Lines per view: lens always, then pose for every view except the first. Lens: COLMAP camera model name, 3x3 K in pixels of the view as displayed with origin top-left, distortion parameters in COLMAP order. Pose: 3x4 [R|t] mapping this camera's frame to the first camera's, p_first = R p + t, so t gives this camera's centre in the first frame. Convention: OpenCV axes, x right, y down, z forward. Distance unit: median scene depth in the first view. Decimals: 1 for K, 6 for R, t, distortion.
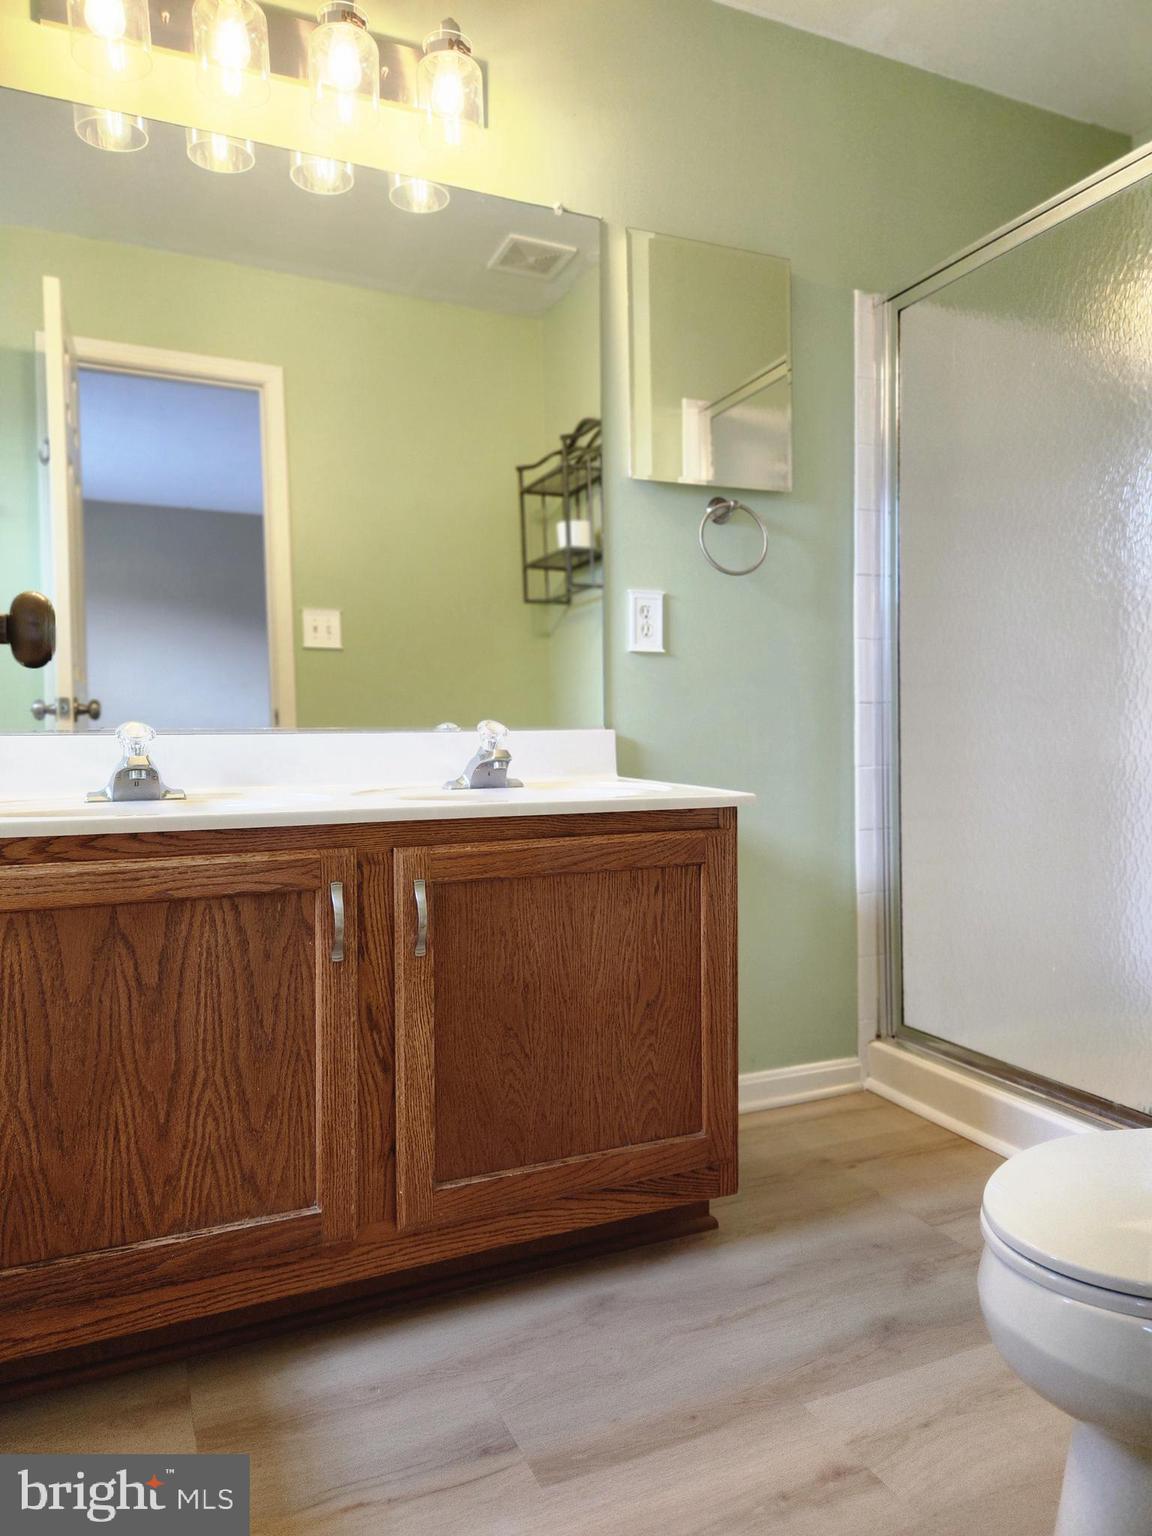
lens RADIAL K [[1044.6, 0, 576.0], [0, 1044.6, 768.0], [0, 0, 1]] dist [0.107196, -0.108722]
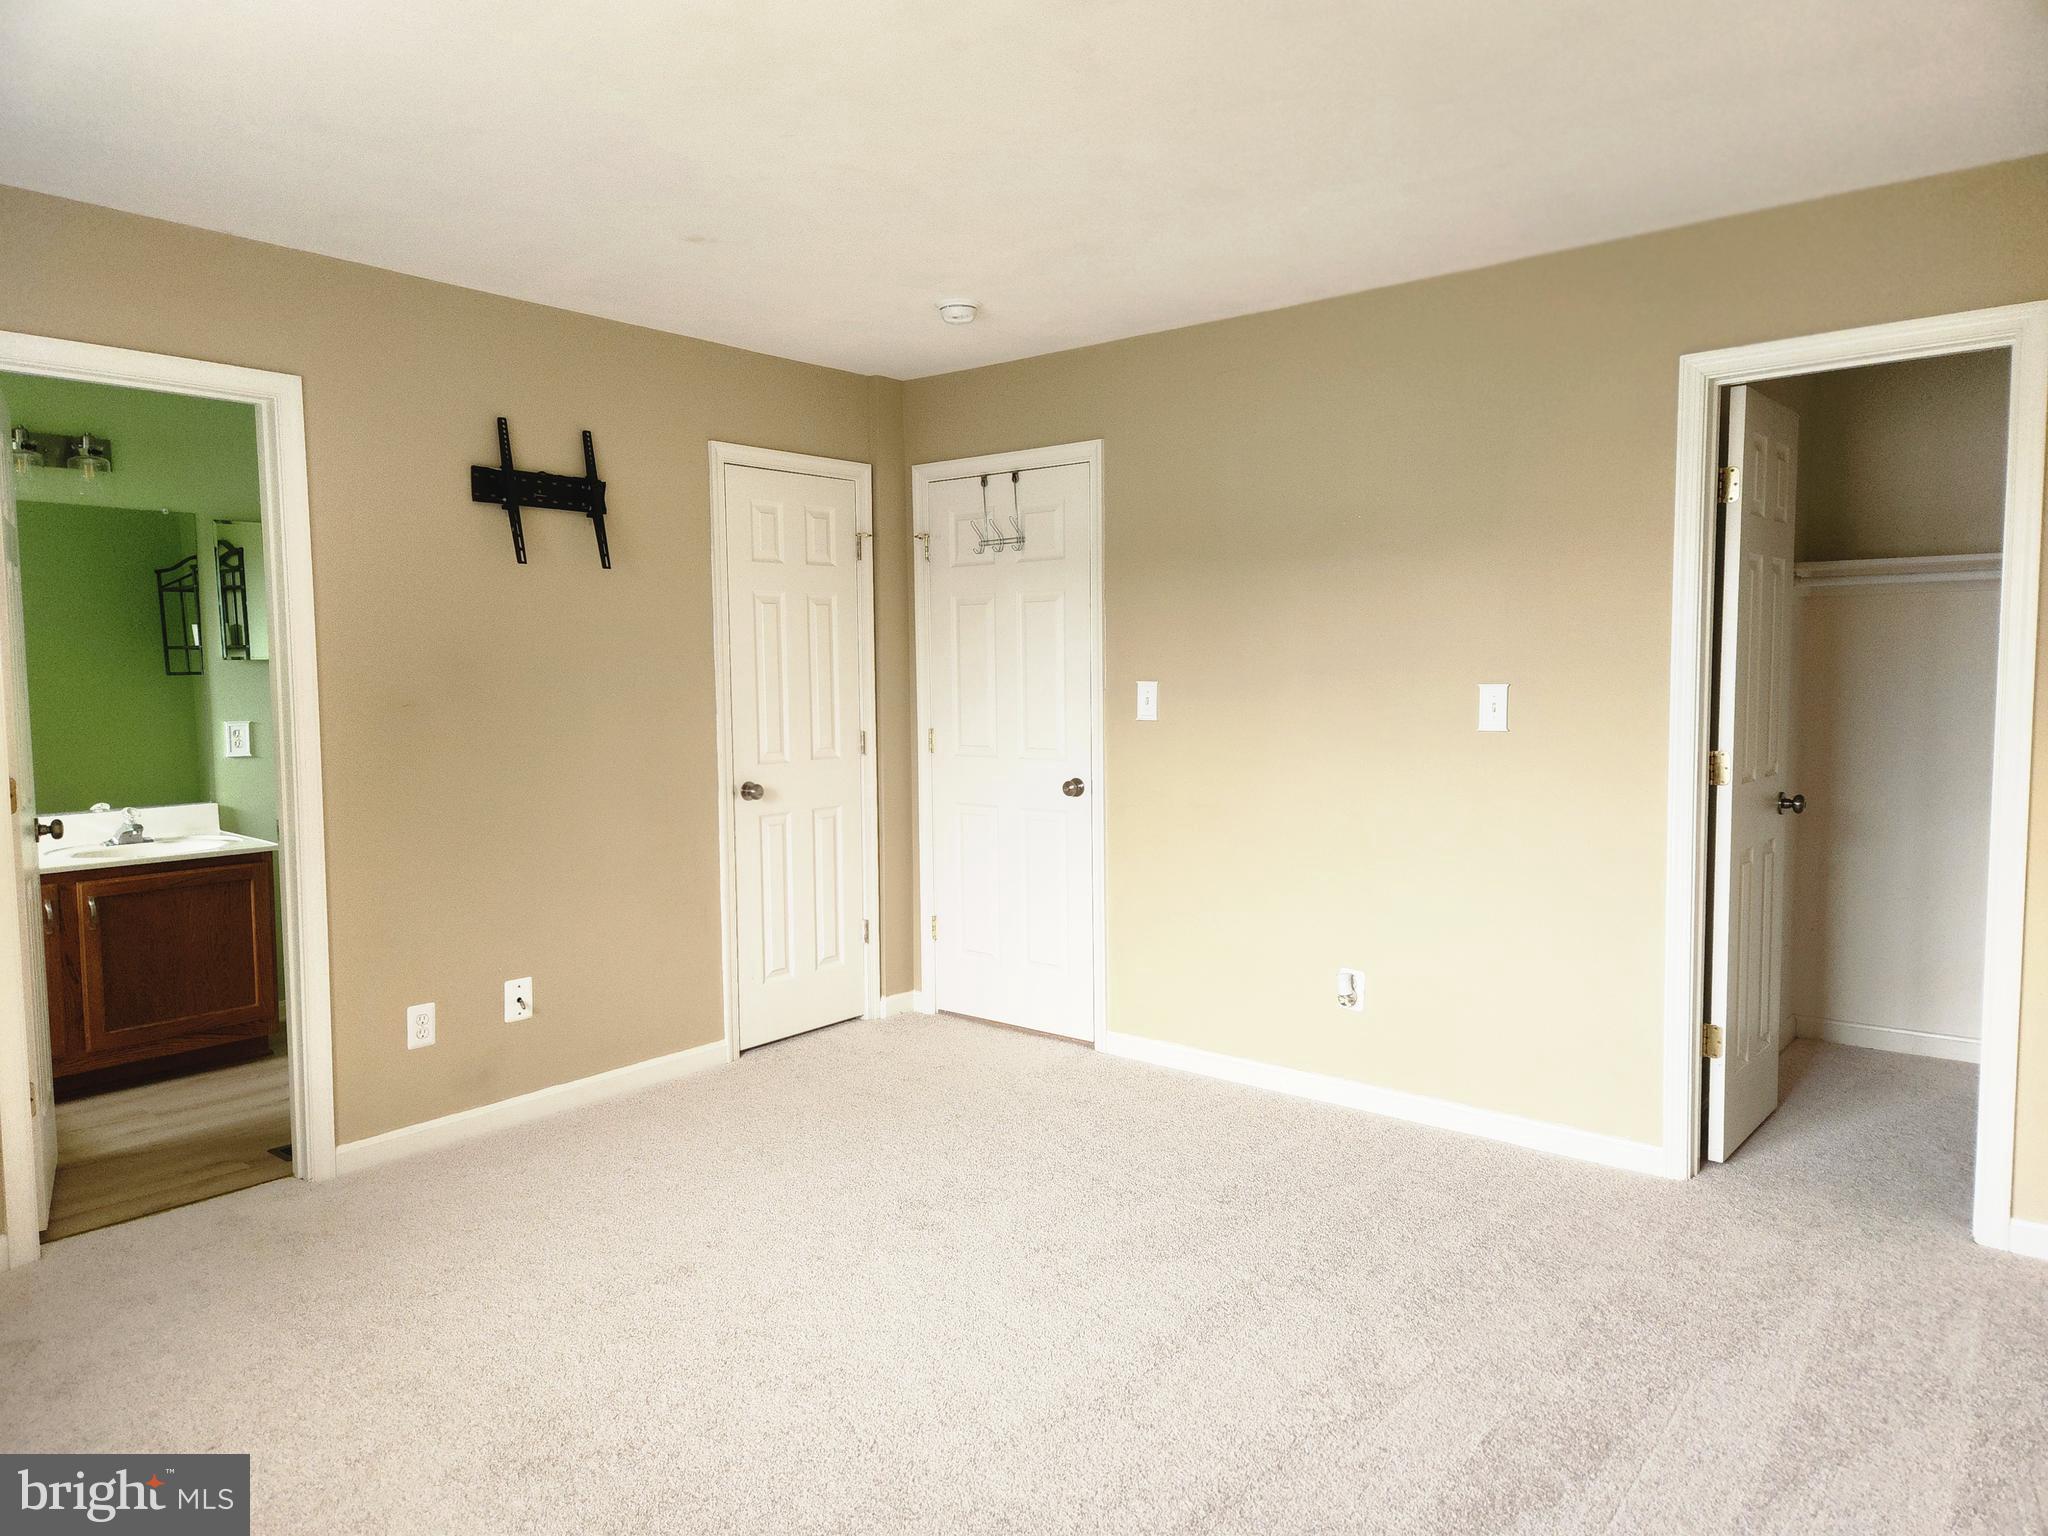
lens RADIAL K [[1392.8, 0, 1015.9], [0, 1392.8, 766.1], [0, 0, 1]] dist [0.107196, -0.108722]
pose [[0.898414, -0.034844, 0.437766, 0.198913], [0.023994, 0.999253, 0.030292, -0.142815], [-0.438494, -0.016710, 0.898579, -1.730033]]
